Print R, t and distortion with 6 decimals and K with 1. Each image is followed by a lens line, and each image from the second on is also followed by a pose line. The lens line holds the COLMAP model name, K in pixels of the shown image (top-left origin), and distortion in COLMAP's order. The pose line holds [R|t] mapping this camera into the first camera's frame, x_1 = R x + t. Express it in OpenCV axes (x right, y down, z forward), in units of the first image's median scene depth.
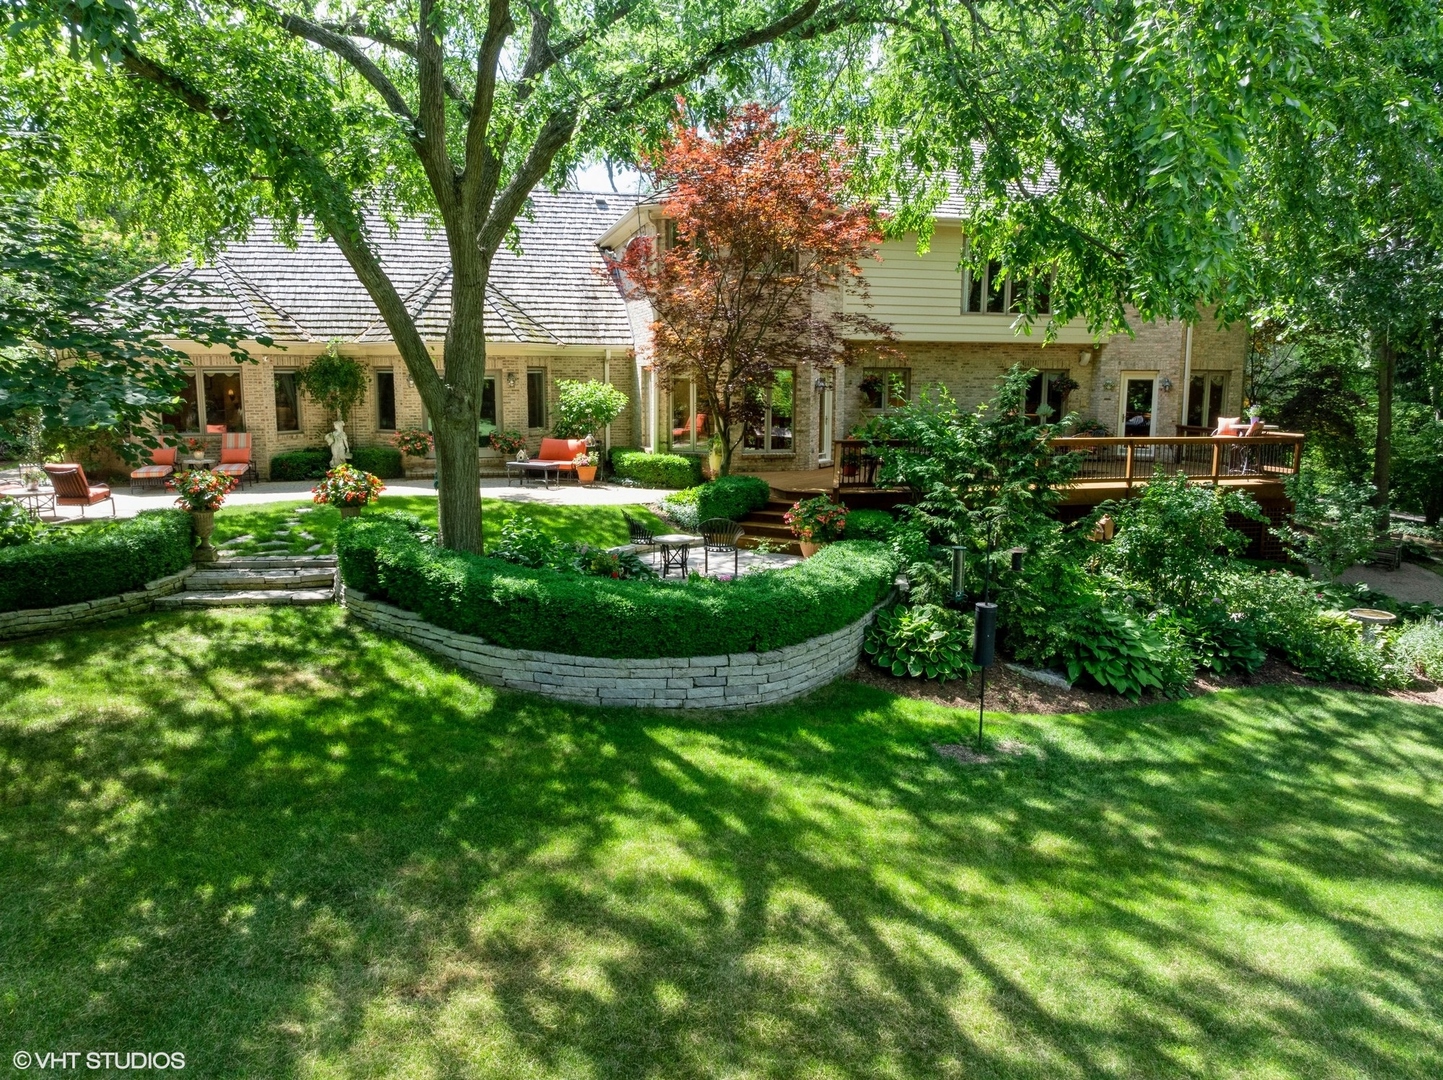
lens RADIAL K [[1024.1, 0, 726.7], [0, 1024.1, 506.2], [0, 0, 1]] dist [-0.049627, 0.001958]
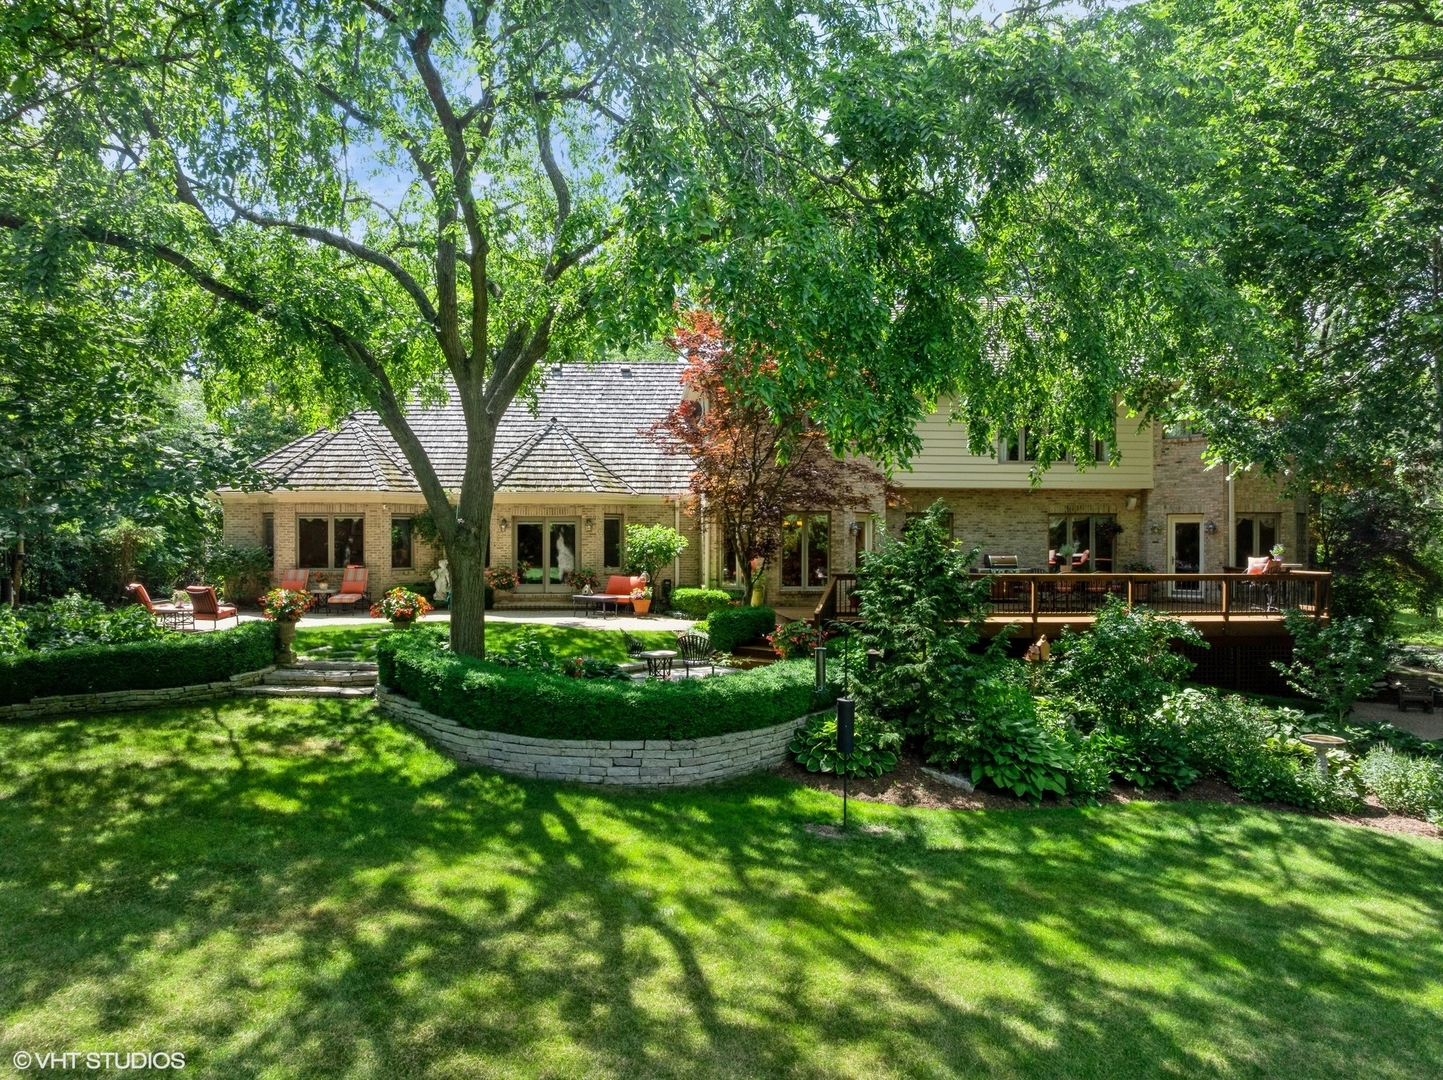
lens RADIAL K [[1003.7, 0, 721.5], [0, 1003.7, 540.0], [0, 0, 1]] dist [-0.041024, 0.002011]
pose [[0.982248, -0.001939, -0.187579, 0.155990], [-0.021276, 0.992343, -0.121668, 0.028123], [0.186379, 0.123499, 0.974685, -0.068183]]
